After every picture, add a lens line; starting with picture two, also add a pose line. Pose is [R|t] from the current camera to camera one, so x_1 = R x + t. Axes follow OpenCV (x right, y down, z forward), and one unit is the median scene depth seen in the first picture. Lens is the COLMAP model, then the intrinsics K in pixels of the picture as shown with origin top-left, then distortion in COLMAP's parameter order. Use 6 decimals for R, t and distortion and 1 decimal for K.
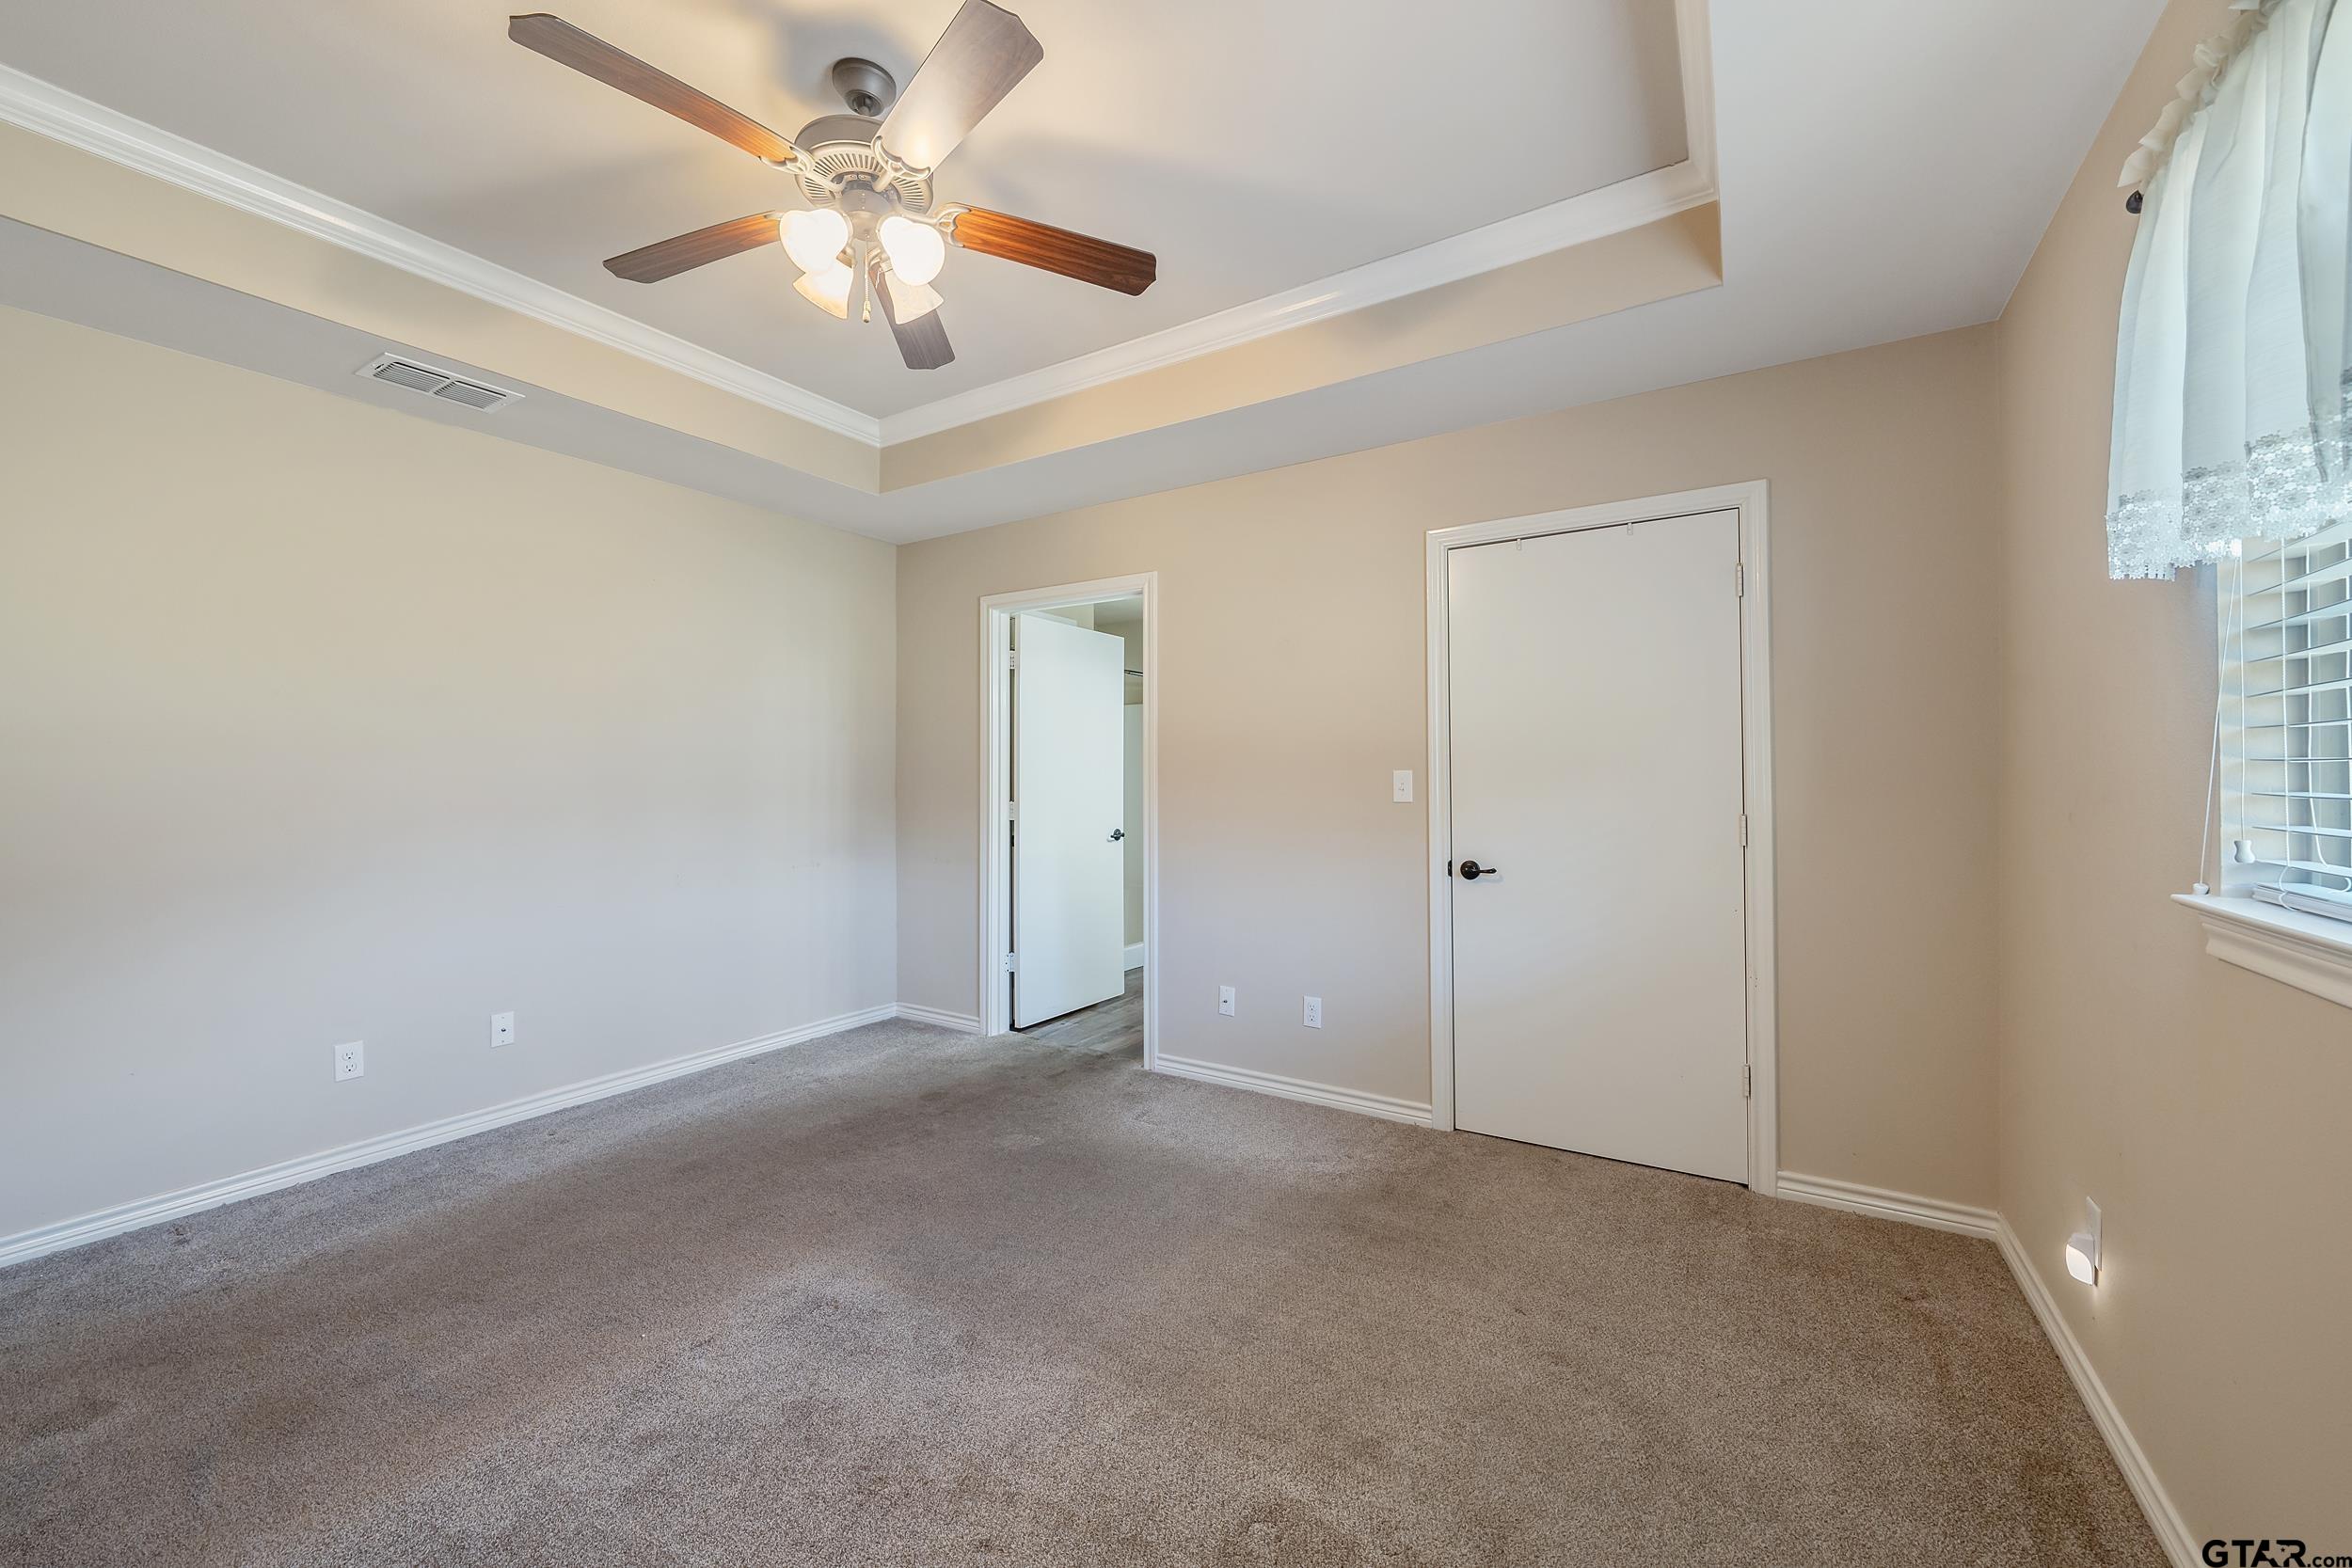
lens RADIAL K [[908.2, 0, 1165.9], [0, 908.2, 784.2], [0, 0, 1]] dist [0.003314, -0.001058]
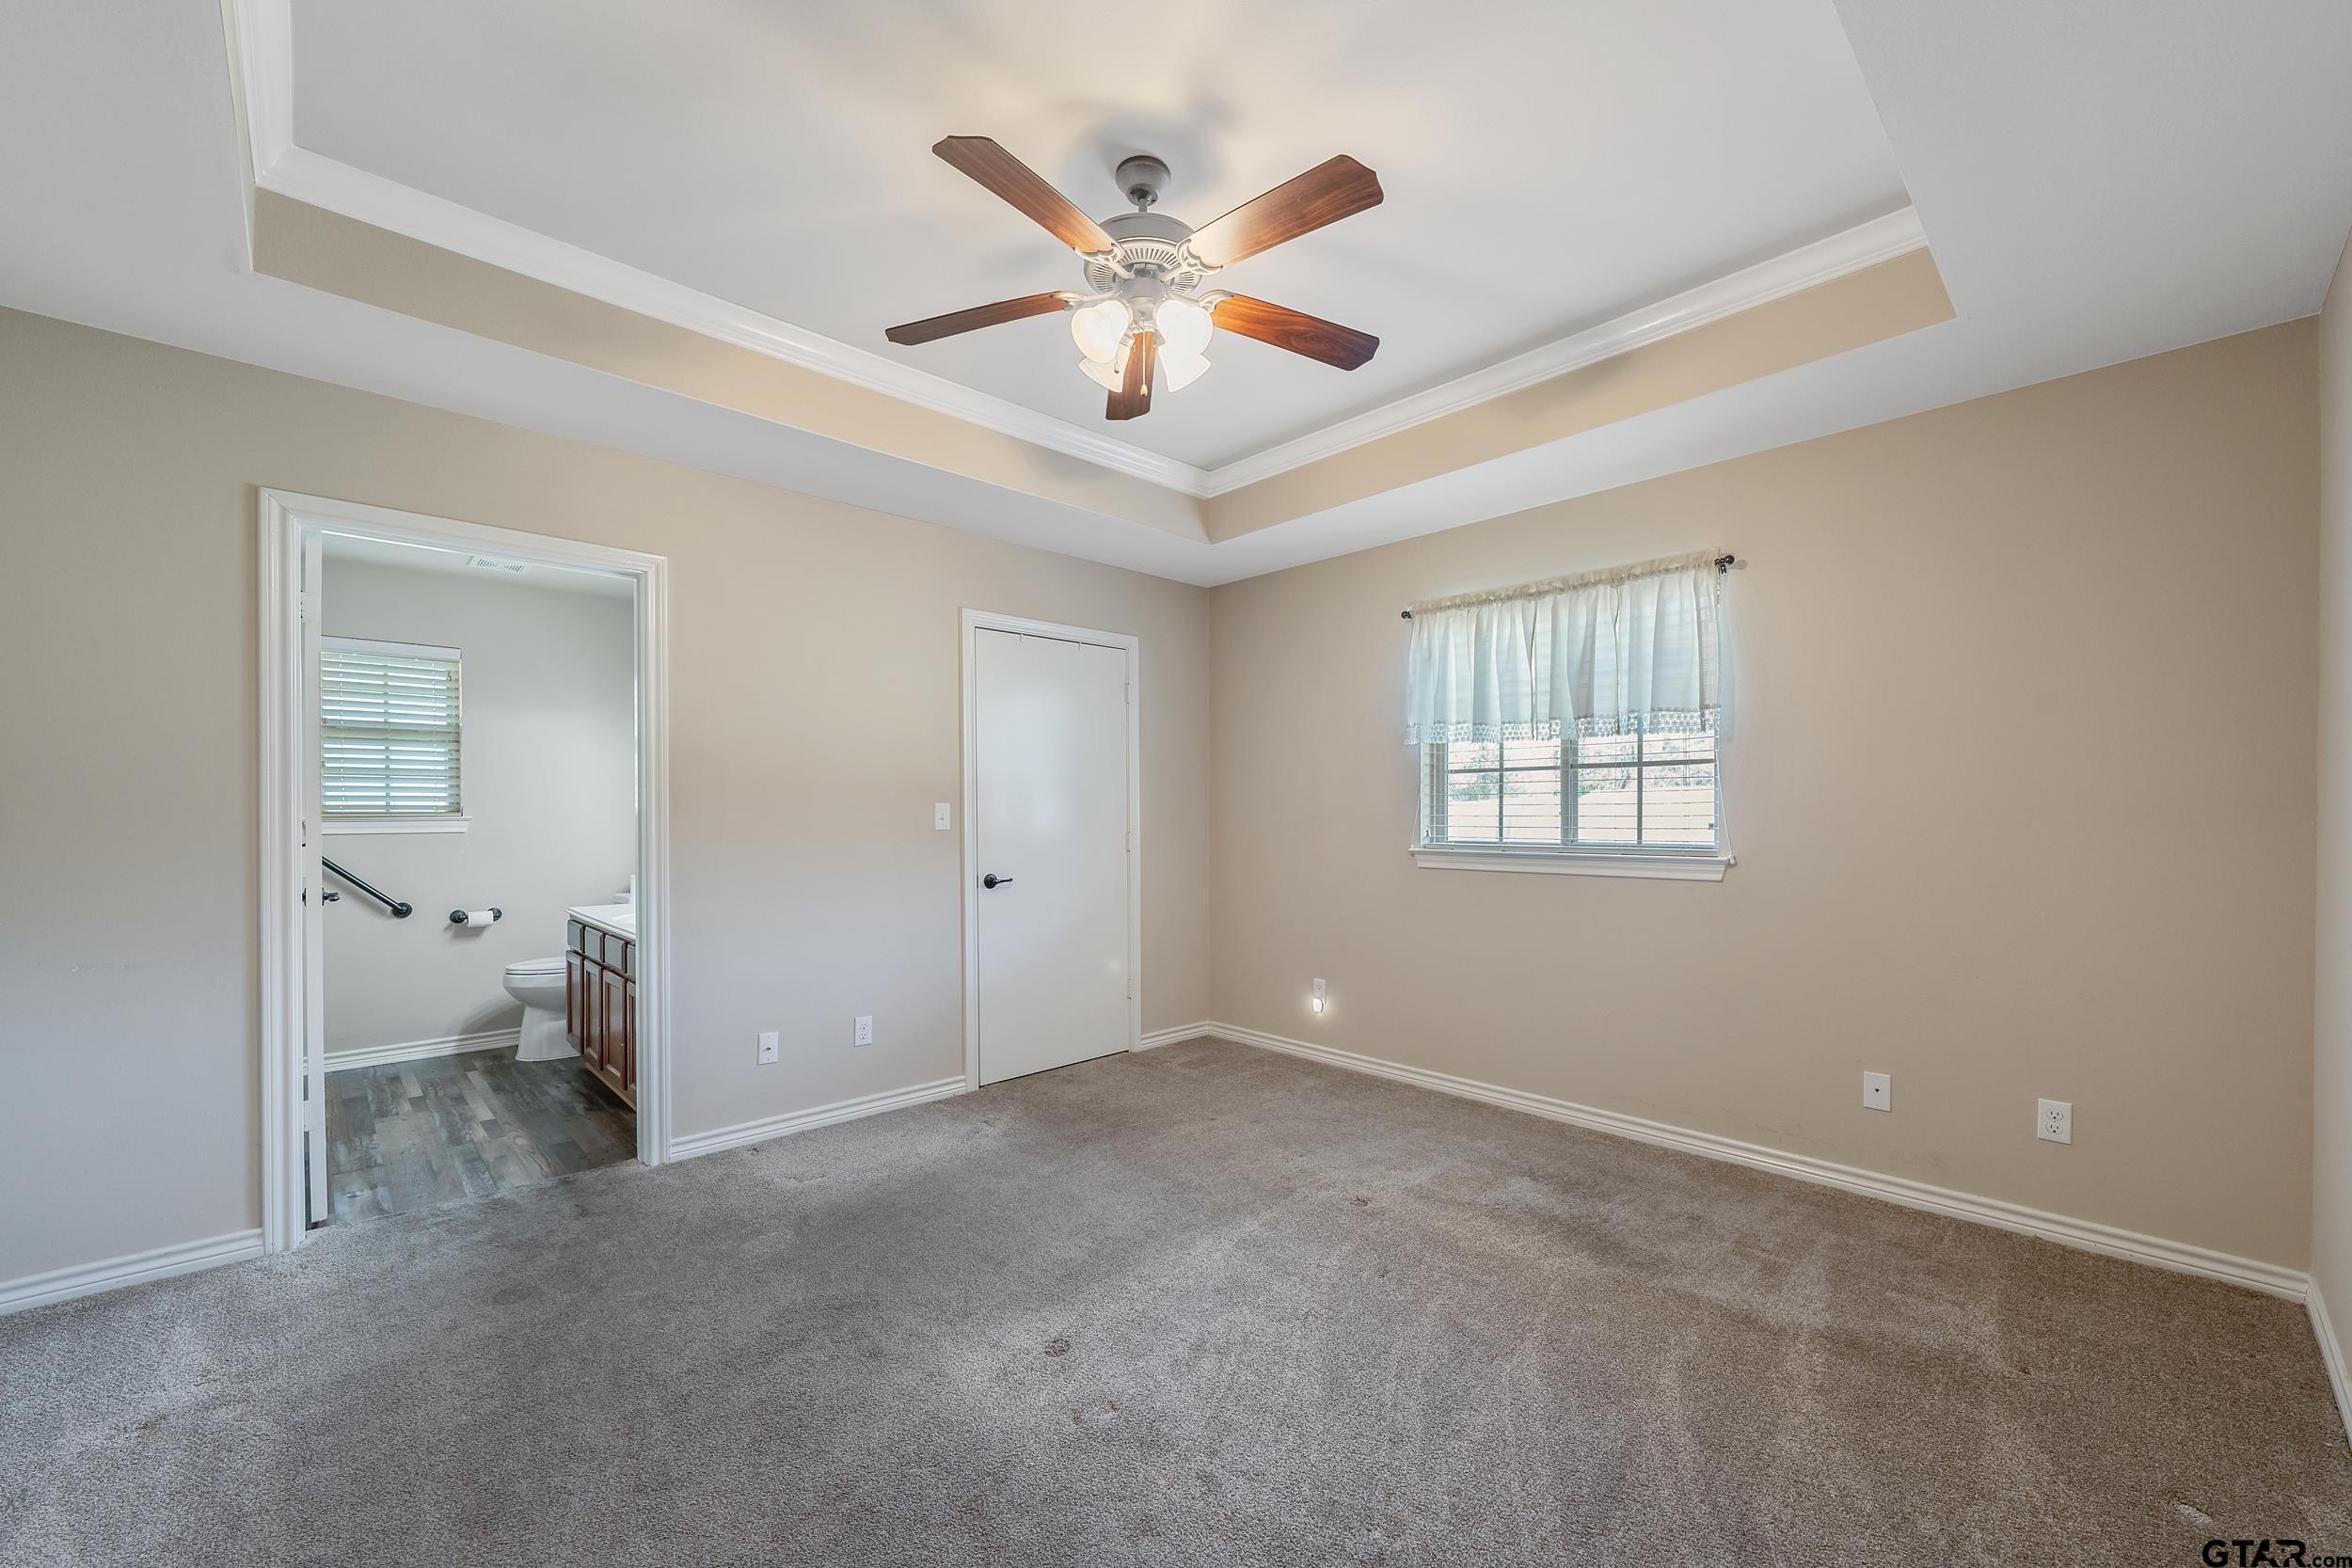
lens RADIAL K [[908.2, 0, 1192.0], [0, 908.2, 830.4], [0, 0, 1]] dist [0.003314, -0.001058]
pose [[0.248582, -0.016704, 0.968467, -0.819461], [0.007559, 0.999854, 0.015306, 0.004350], [-0.968581, 0.003516, 0.248672, 0.391515]]
